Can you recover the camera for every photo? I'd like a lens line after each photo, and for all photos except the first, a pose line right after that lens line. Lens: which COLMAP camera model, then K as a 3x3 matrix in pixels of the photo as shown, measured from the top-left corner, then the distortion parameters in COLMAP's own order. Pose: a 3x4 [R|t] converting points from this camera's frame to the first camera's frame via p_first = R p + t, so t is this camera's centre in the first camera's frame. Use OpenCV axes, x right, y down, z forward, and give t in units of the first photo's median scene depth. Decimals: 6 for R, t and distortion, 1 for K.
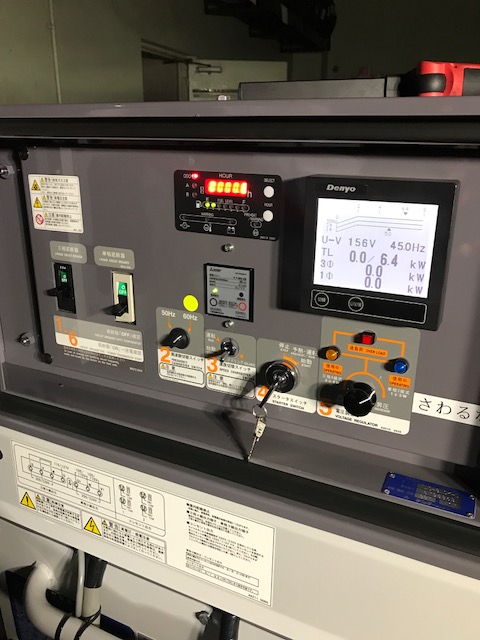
lens RADIAL K [[524.5, 0, 240.8], [0, 524.5, 321.0], [0, 0, 1]] dist [-0.015401, -0.012156]
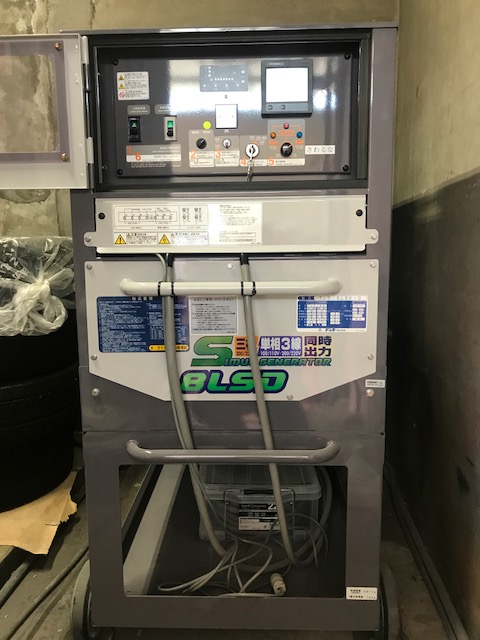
lens RADIAL K [[524.5, 0, 239.9], [0, 524.5, 318.8], [0, 0, 1]] dist [-0.015401, -0.012156]
pose [[0.917370, -0.081314, 0.389641, -0.861202], [0.147532, 0.978648, -0.143114, 1.063023], [-0.369684, 0.188773, 0.909779, -0.897238]]
